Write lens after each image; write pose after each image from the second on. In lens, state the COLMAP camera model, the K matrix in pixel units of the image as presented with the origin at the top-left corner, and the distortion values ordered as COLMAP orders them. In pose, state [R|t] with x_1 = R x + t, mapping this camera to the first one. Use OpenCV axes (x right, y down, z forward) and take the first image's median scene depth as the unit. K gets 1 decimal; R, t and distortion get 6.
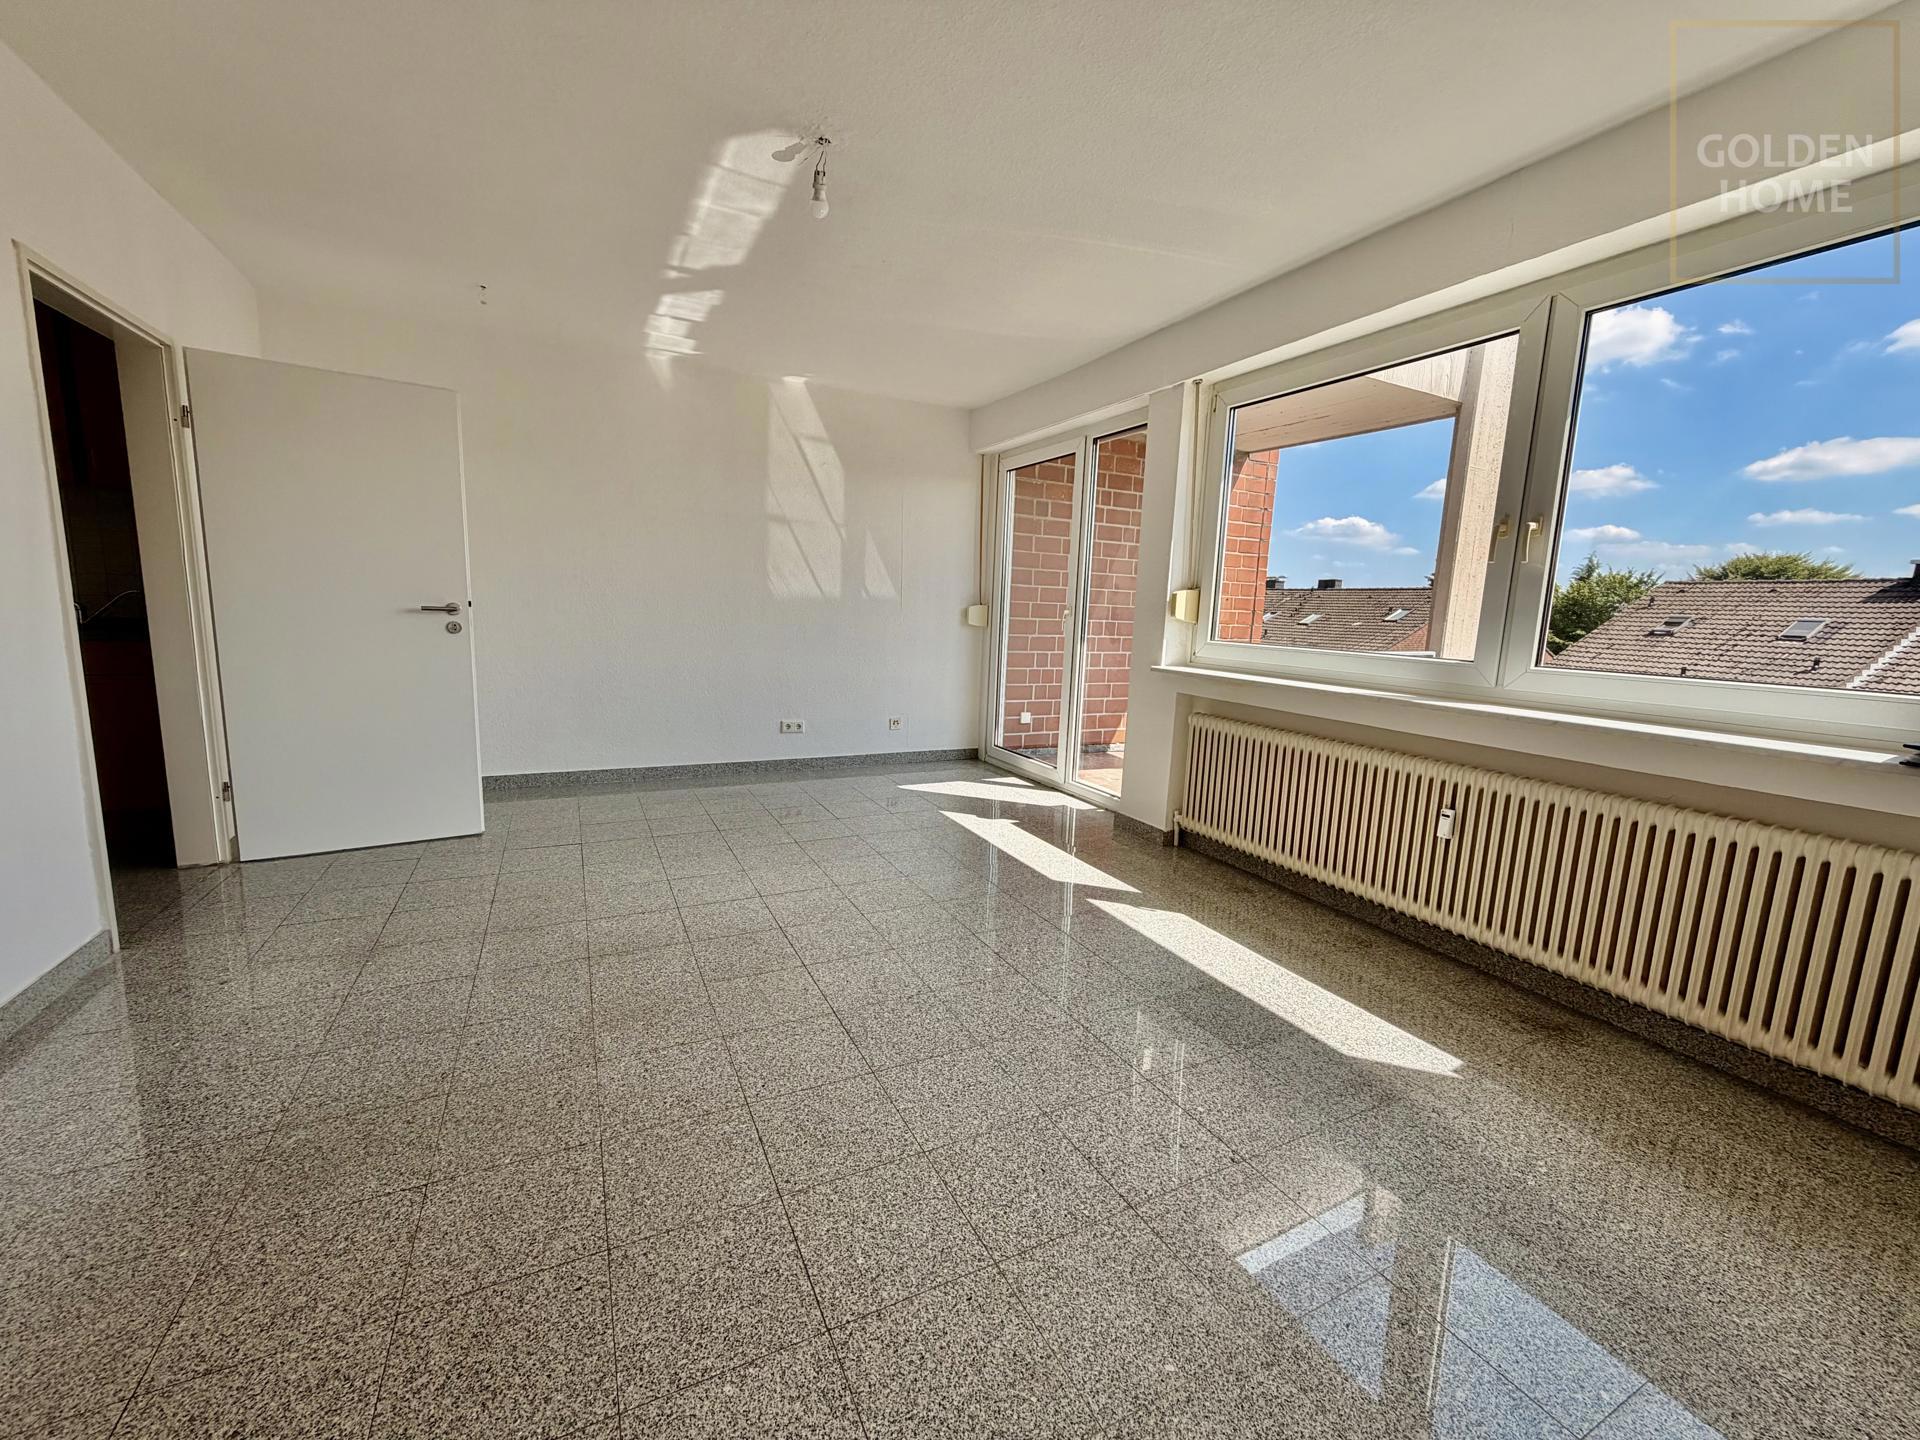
lens RADIAL K [[766.6, 0, 964.0], [0, 766.6, 719.0], [0, 0, 1]] dist [0.009305, 0.000037]
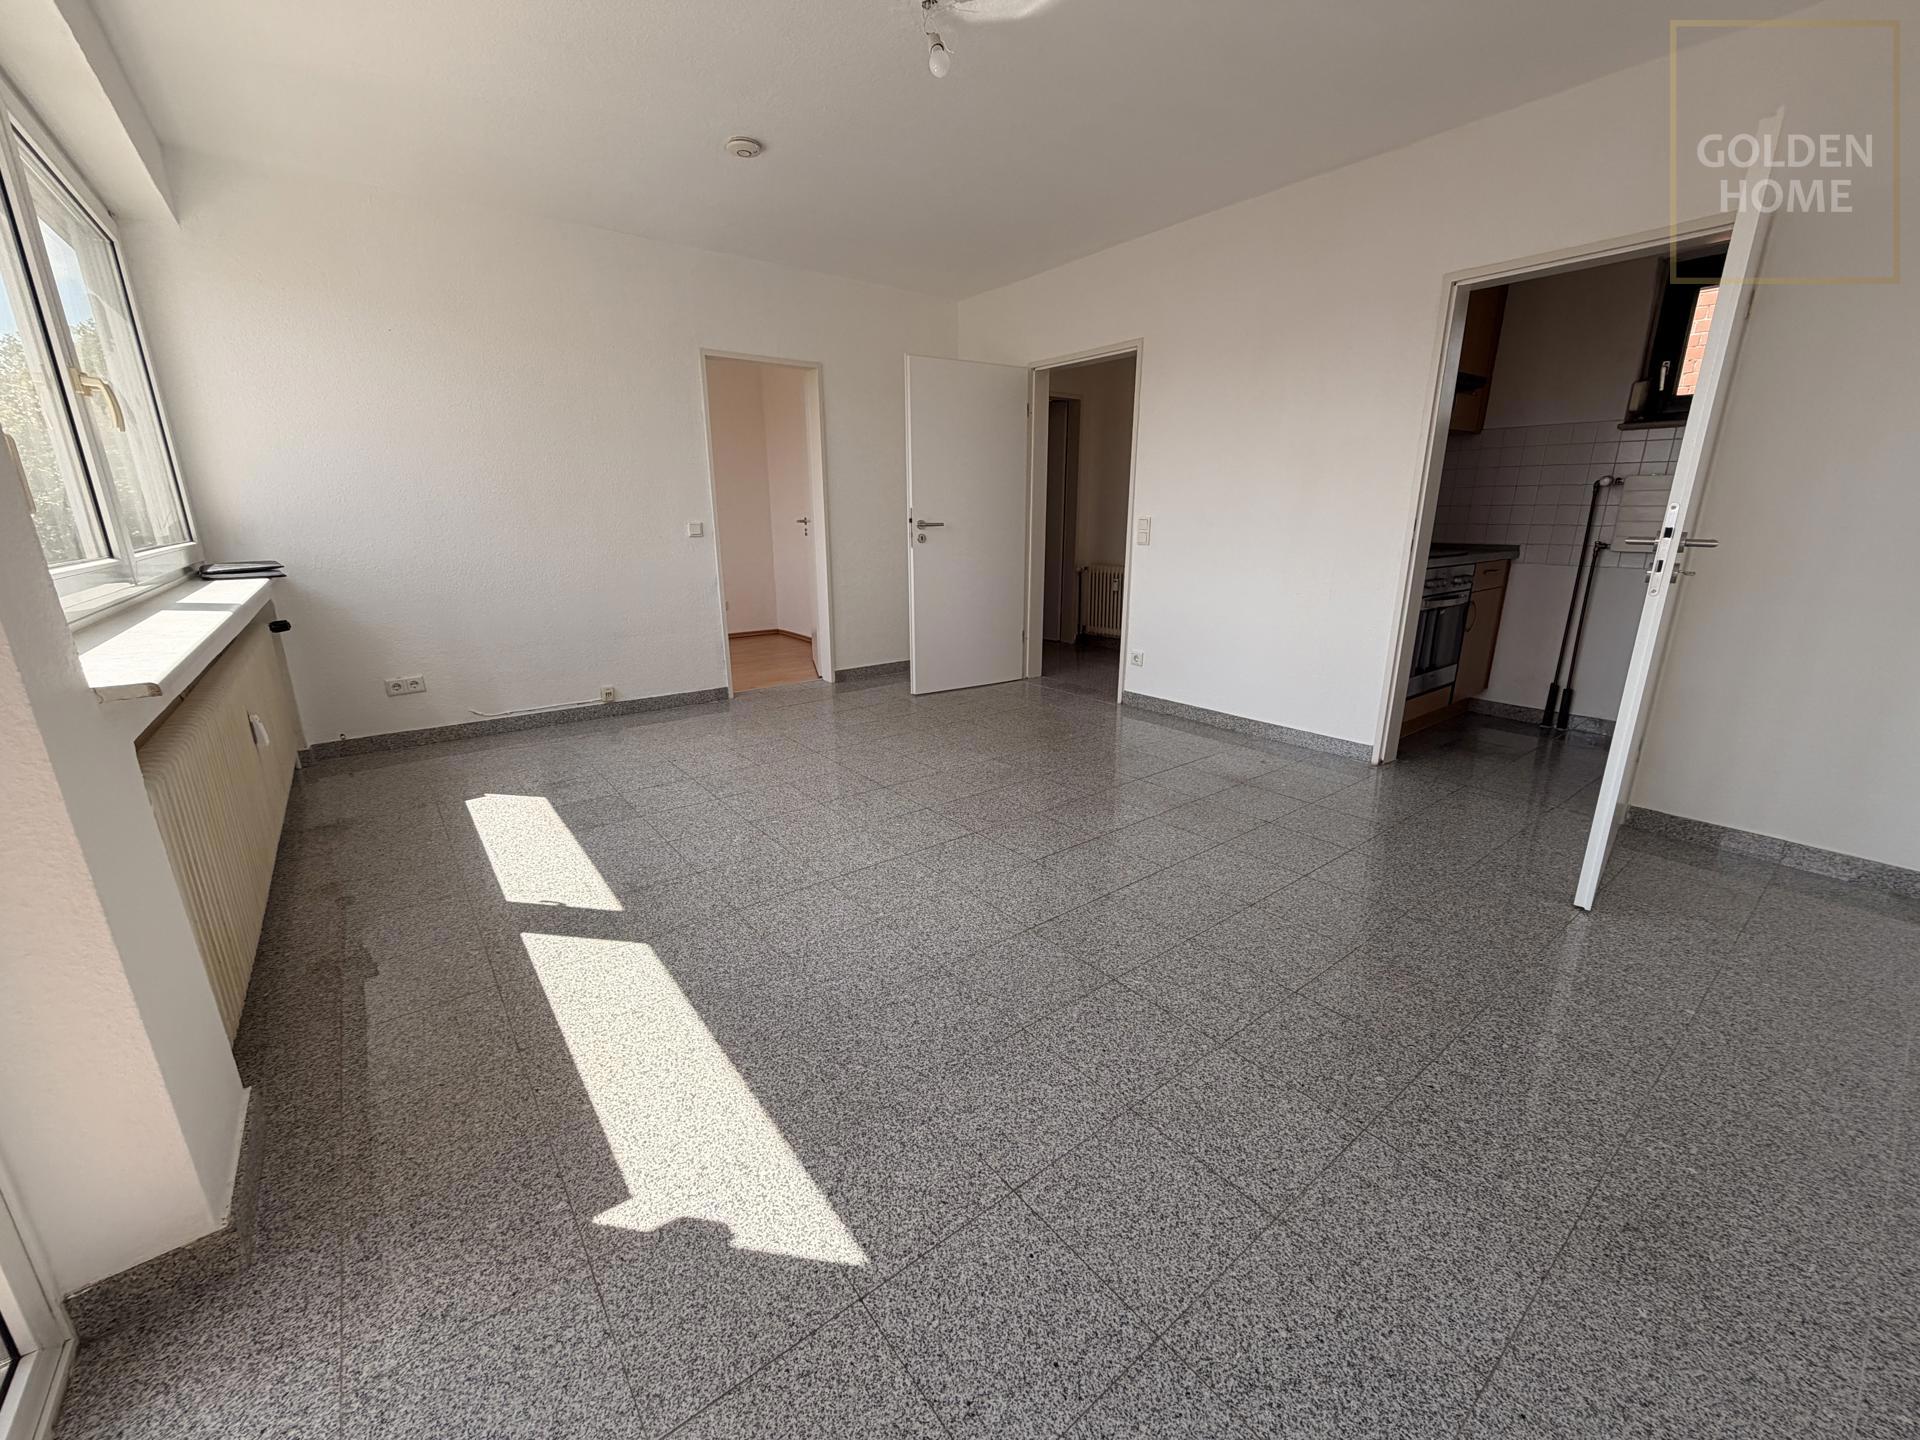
lens RADIAL K [[766.6, 0, 953.4], [0, 766.6, 717.7], [0, 0, 1]] dist [0.009305, 0.000037]
pose [[-0.983179, 0.014986, -0.182031, -0.012693], [-0.059063, 0.916997, 0.394497, -0.151740], [0.172834, 0.398612, -0.900687, 1.025146]]
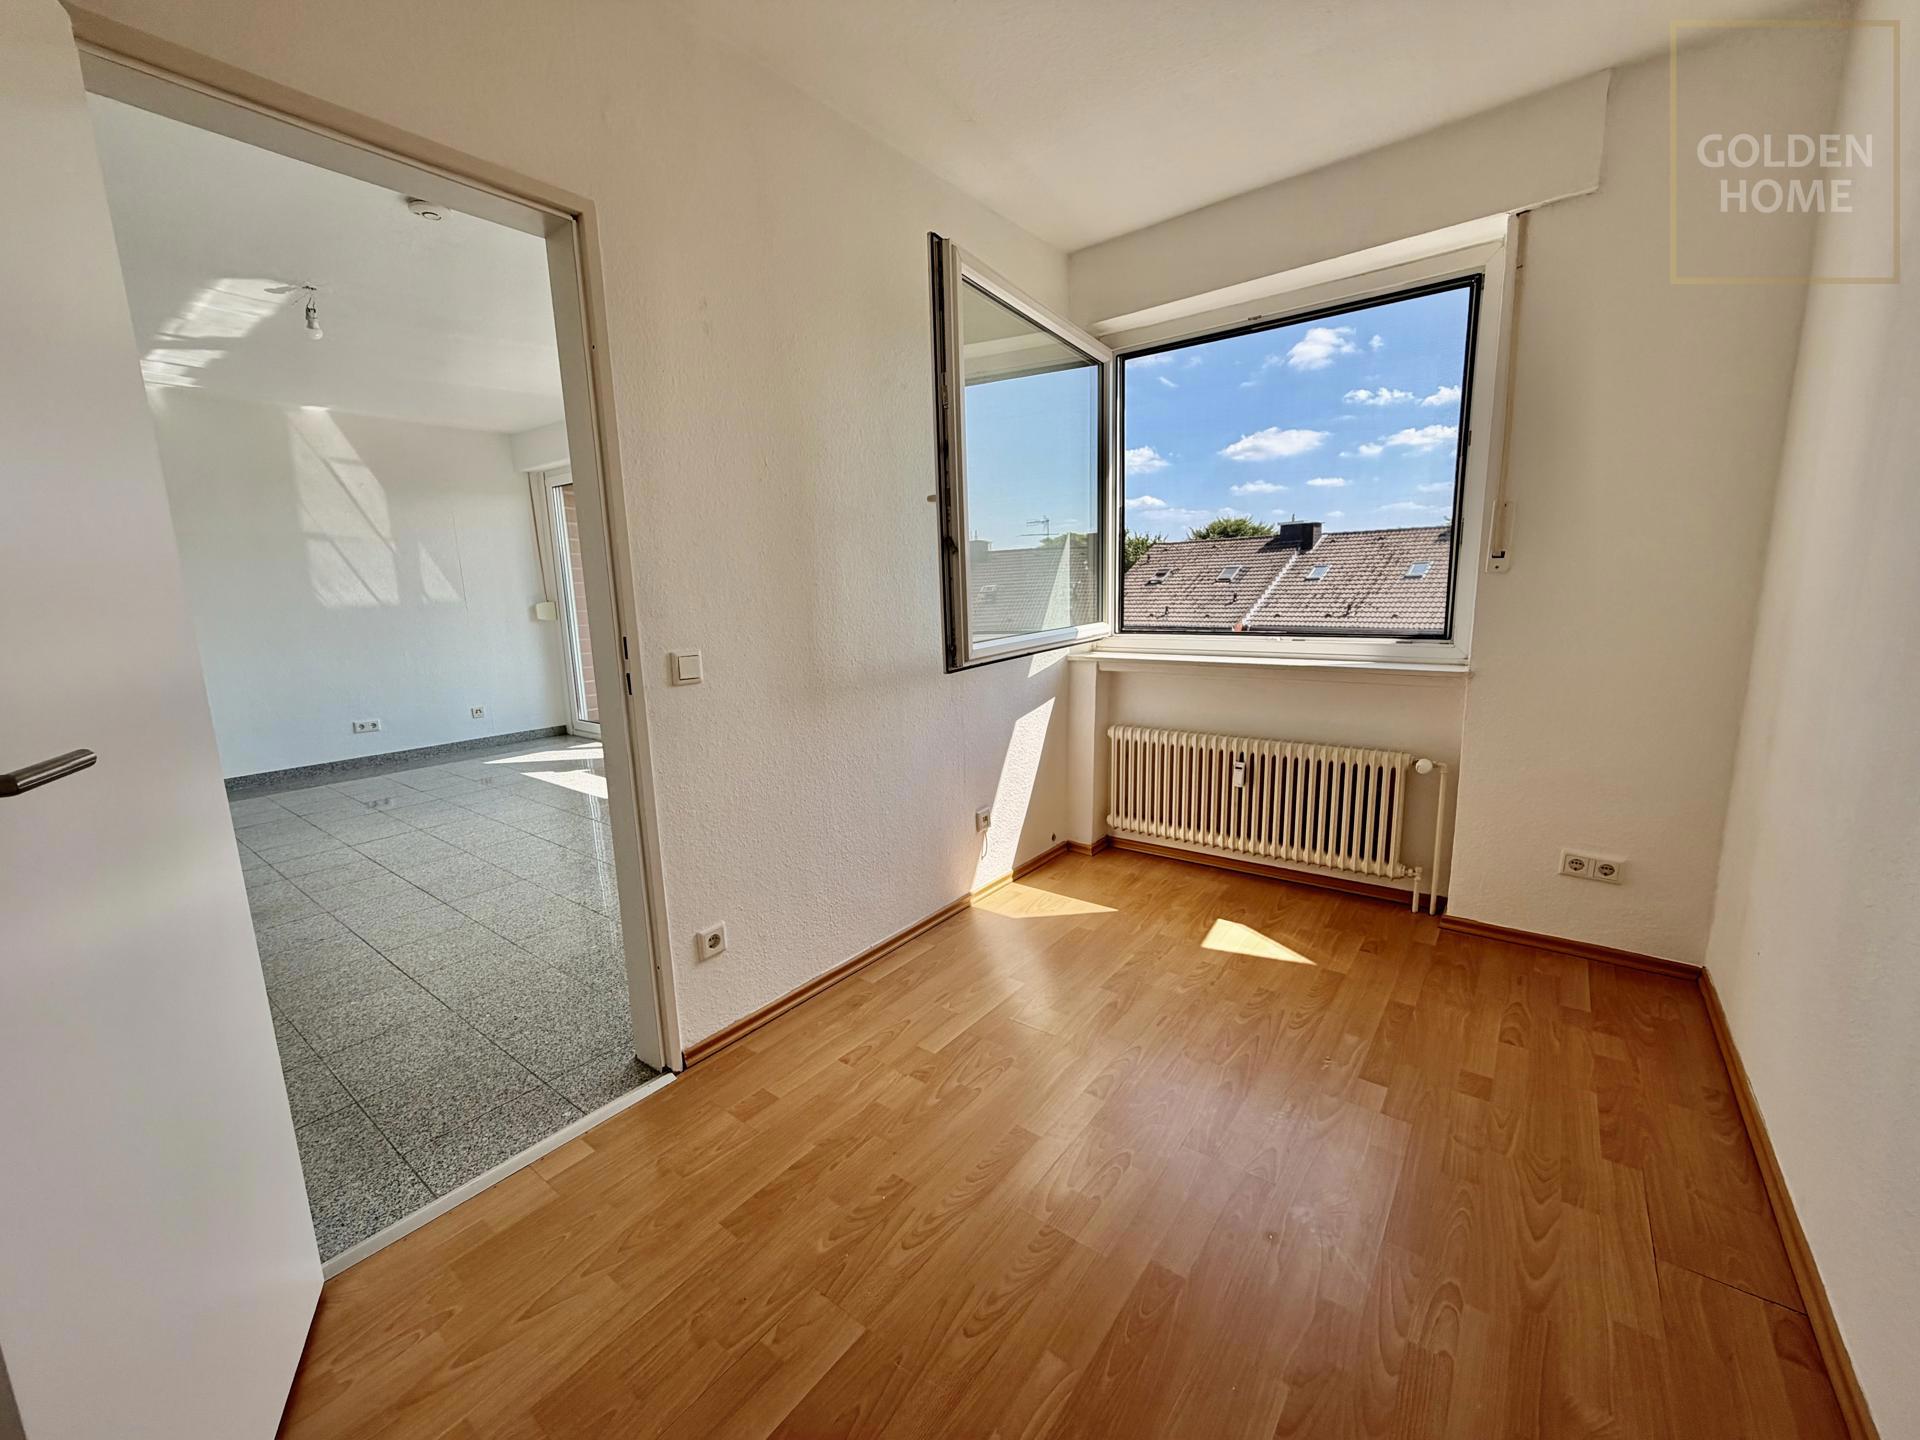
lens RADIAL K [[766.6, 0, 943.9], [0, 766.6, 720.0], [0, 0, 1]] dist [0.009305, 0.000037]
pose [[0.908784, -0.133455, 0.395349, 0.095076], [0.122120, 0.991055, 0.053826, 0.045390], [-0.398996, -0.000636, 0.916952, -0.349618]]
